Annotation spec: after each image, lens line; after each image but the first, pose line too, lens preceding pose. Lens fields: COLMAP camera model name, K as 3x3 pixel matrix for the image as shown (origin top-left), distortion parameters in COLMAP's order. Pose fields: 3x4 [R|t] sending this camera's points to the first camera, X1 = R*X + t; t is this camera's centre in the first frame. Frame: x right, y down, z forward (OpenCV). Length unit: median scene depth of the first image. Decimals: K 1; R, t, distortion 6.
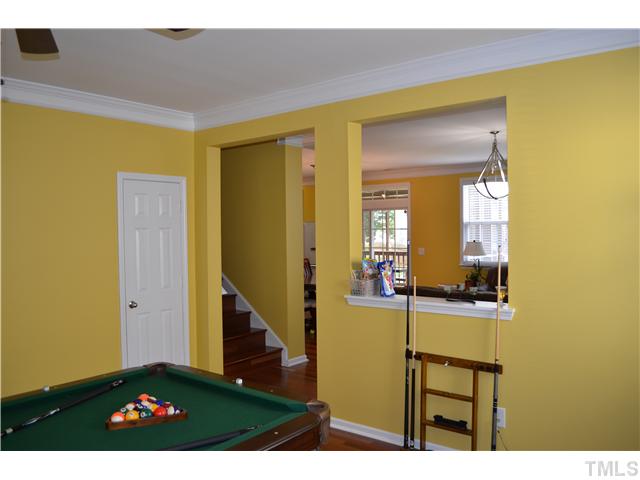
lens RADIAL K [[503.7, 0, 322.4], [0, 503.7, 239.6], [0, 0, 1]] dist [-0.072622, -0.005859]
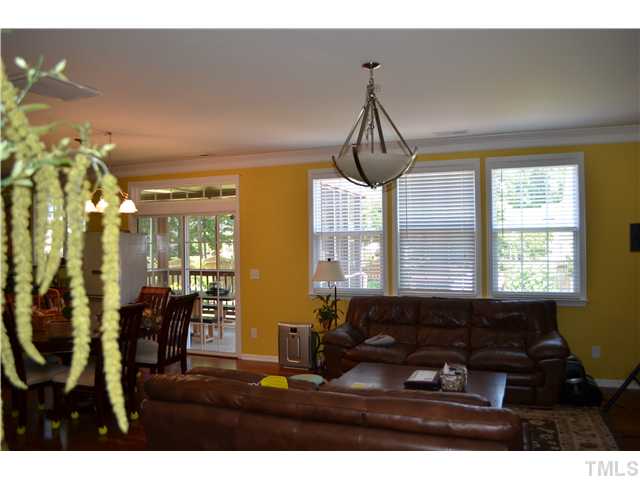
lens RADIAL K [[503.7, 0, 320.1], [0, 503.7, 237.0], [0, 0, 1]] dist [-0.072622, -0.005859]
pose [[0.957476, 0.001837, 0.288506, 0.085648], [0.006904, 0.999548, -0.029276, -0.007738], [-0.288429, 0.030022, 0.957031, 0.316391]]
